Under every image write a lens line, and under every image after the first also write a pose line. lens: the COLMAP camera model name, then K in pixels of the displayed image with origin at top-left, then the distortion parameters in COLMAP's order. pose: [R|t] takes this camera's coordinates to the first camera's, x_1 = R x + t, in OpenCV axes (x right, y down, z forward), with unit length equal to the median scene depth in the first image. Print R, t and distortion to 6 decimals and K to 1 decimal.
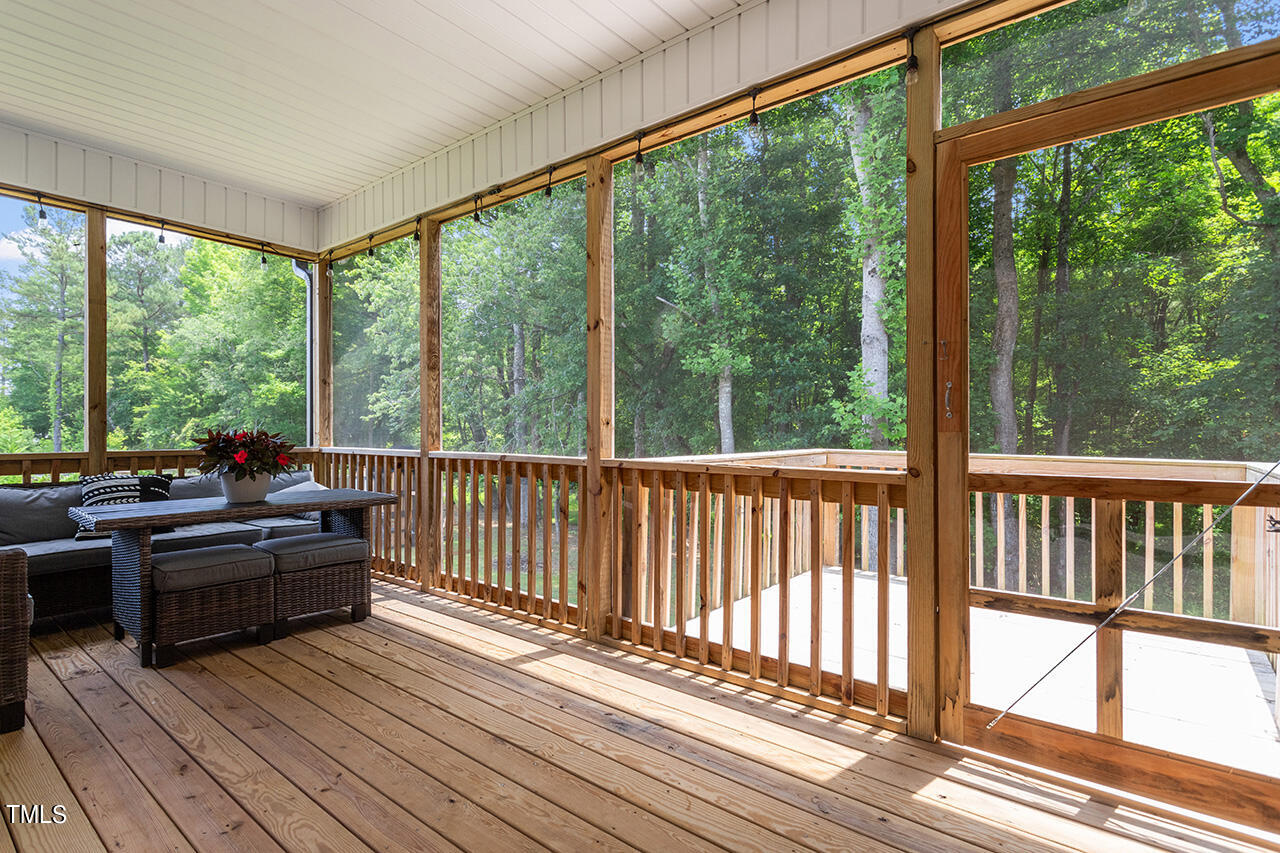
lens RADIAL K [[626.9, 0, 640.0], [0, 626.9, 426.5], [0, 0, 1]] dist [0.012031, 0.000158]
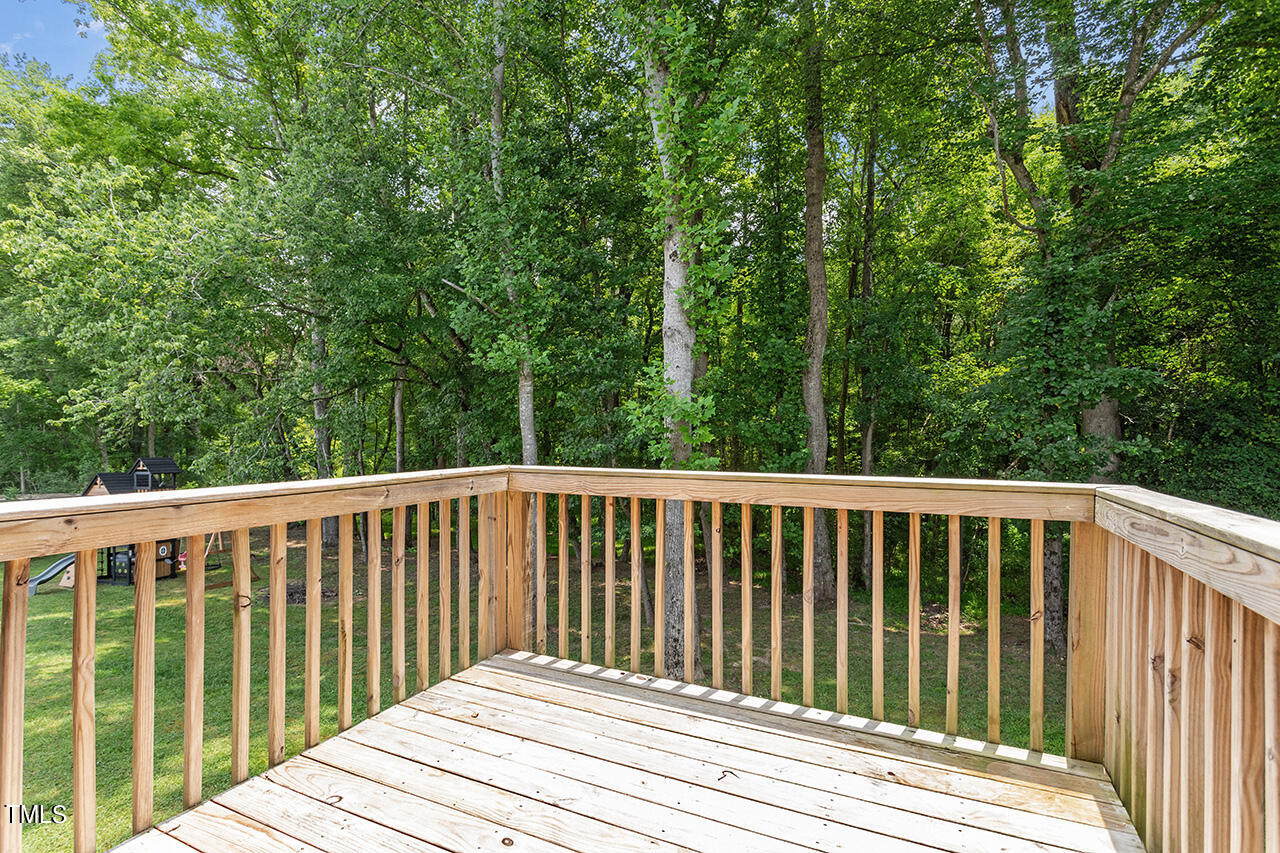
lens RADIAL K [[624.9, 0, 636.7], [0, 624.9, 438.7], [0, 0, 1]] dist [0.014184, -0.000060]
pose [[0.973084, -0.008699, 0.230288, 0.058733], [0.005902, 0.999900, 0.012833, 0.000092], [-0.230376, -0.011128, 0.973038, 0.078415]]
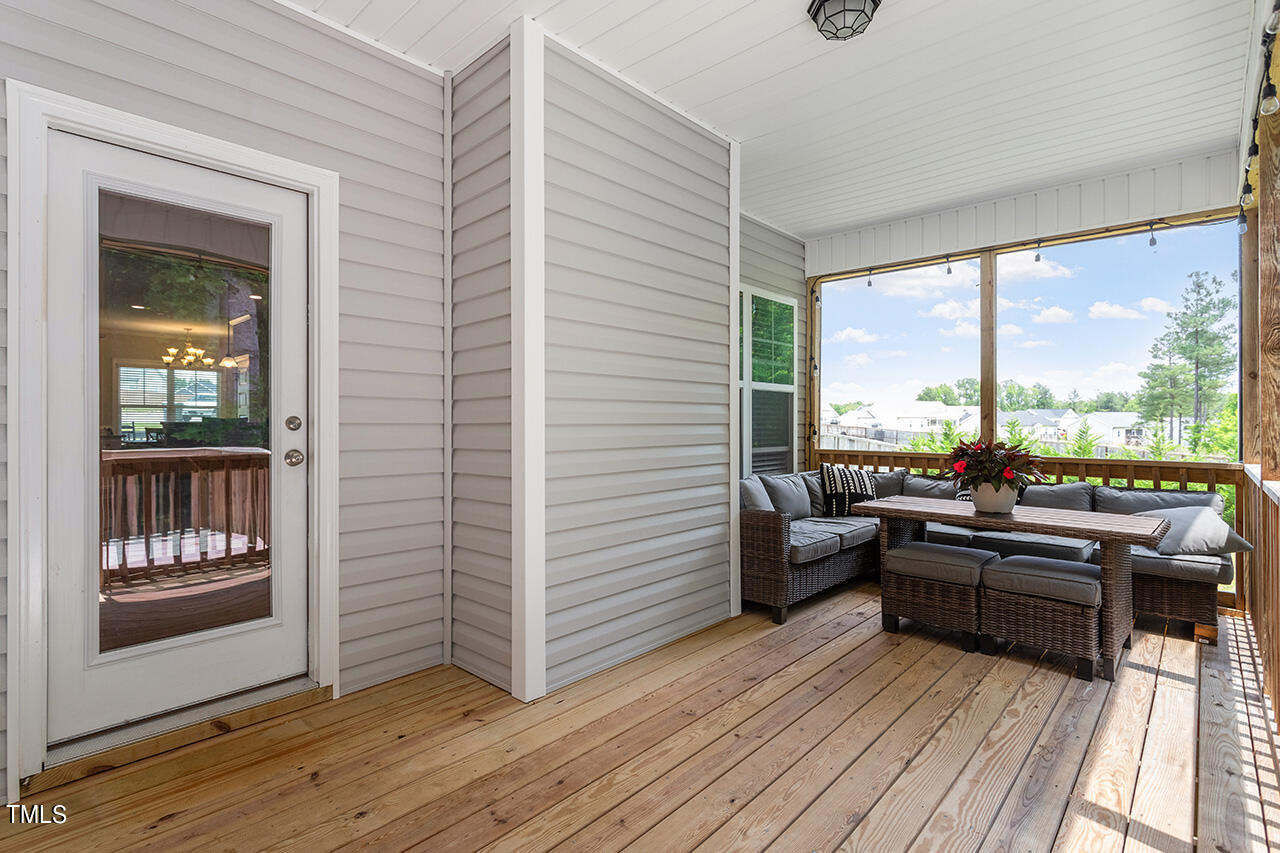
lens RADIAL K [[613.6, 0, 636.3], [0, 613.6, 419.0], [0, 0, 1]] dist [0.001654, 0.000042]
pose [[-0.074922, -0.021439, -0.996959, 1.371646], [-0.006924, 0.999756, -0.020979, -0.000304], [0.997165, 0.005331, -0.075052, 1.776979]]
